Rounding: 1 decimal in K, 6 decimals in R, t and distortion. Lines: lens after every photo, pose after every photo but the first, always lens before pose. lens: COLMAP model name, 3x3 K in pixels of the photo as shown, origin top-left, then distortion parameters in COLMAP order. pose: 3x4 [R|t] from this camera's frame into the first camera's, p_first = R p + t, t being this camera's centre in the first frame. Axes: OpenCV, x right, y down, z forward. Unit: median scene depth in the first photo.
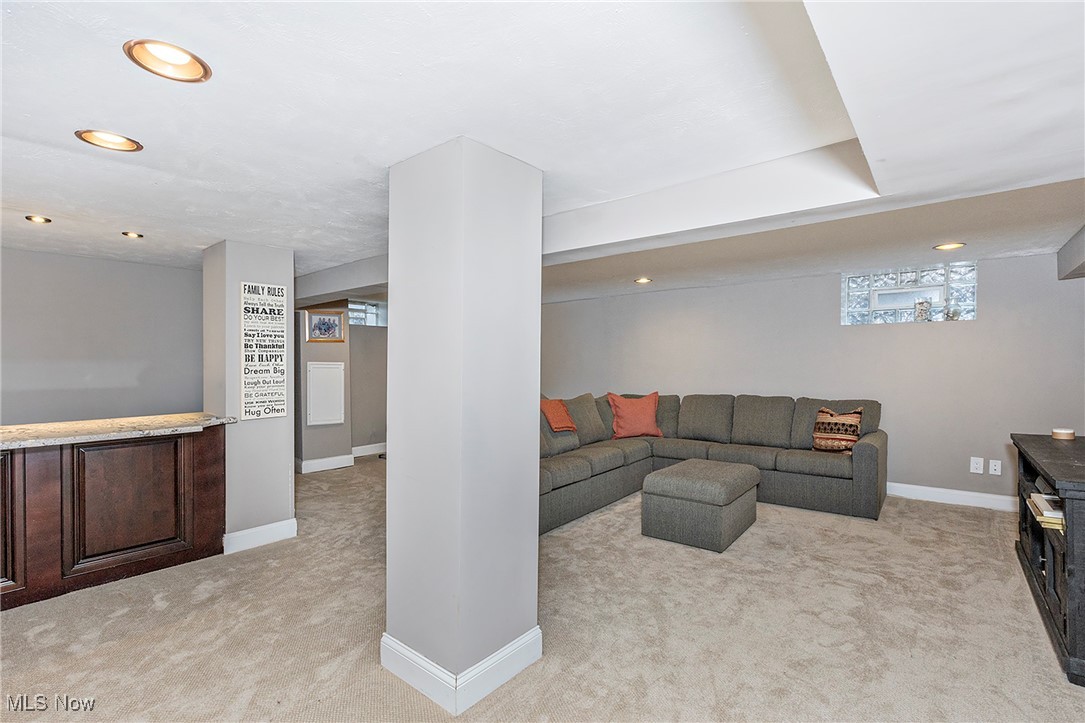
lens RADIAL K [[492.2, 0, 535.6], [0, 492.2, 364.9], [0, 0, 1]] dist [0.002623, 0.000355]
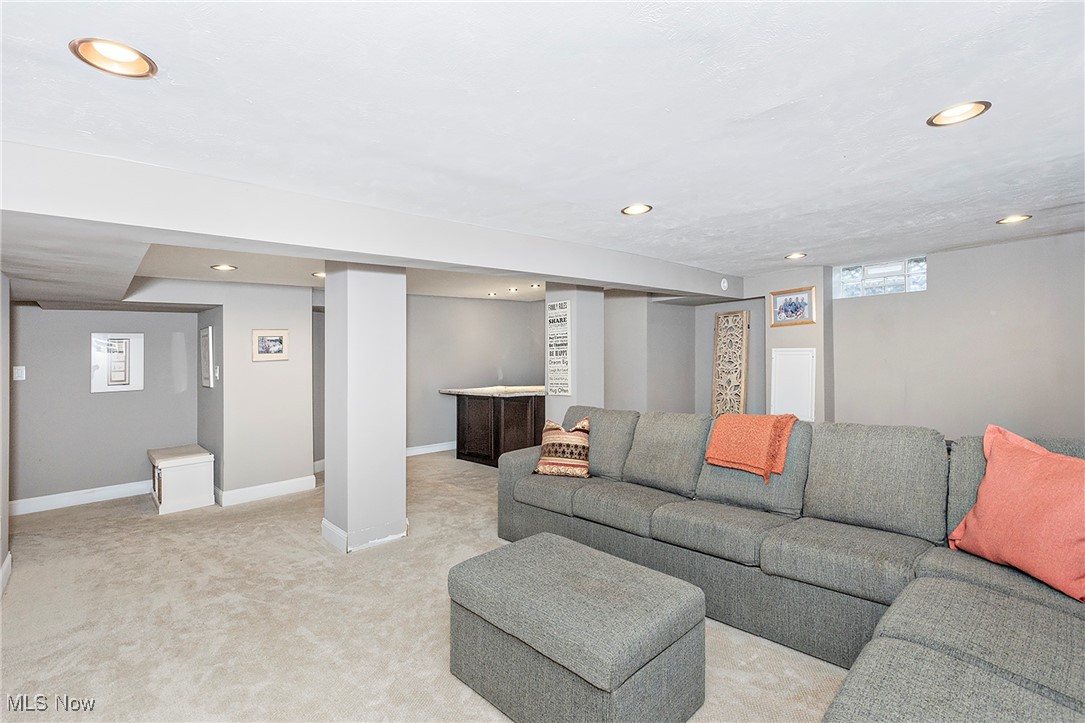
lens RADIAL K [[492.2, 0, 534.4], [0, 492.2, 359.0], [0, 0, 1]] dist [0.002623, 0.000355]
pose [[-0.134535, 0.010885, -0.990849, 0.878589], [0.030829, 0.999502, 0.006794, -0.009043], [0.990429, -0.029632, -0.134804, 1.116890]]
